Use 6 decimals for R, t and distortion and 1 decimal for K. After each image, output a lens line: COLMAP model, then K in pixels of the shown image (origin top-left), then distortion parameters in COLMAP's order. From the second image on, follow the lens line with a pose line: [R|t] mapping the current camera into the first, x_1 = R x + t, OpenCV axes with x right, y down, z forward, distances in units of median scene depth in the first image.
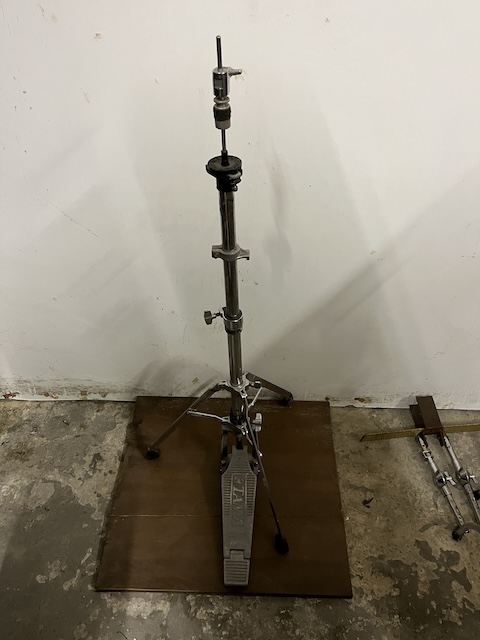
lens RADIAL K [[488.6, 0, 241.1], [0, 488.6, 322.9], [0, 0, 1]] dist [0.046554, -0.003442]
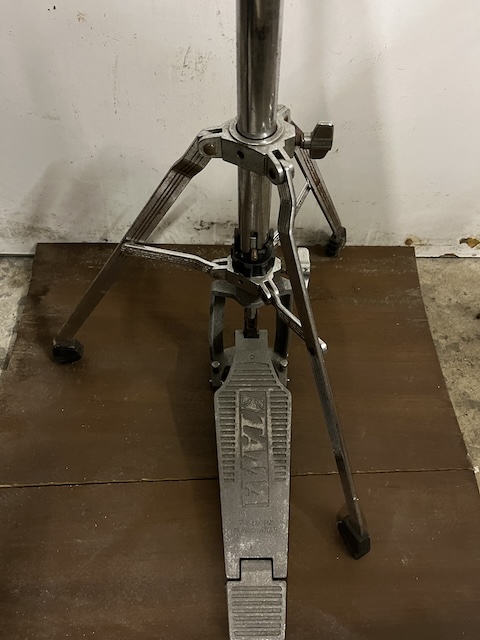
lens RADIAL K [[488.6, 0, 241.3], [0, 488.6, 318.3], [0, 0, 1]] dist [0.046554, -0.003442]
pose [[0.998795, -0.025509, 0.041925, -0.029353], [0.016952, 0.981041, 0.193056, 0.145055], [-0.046055, -0.192113, 0.980292, 0.532053]]
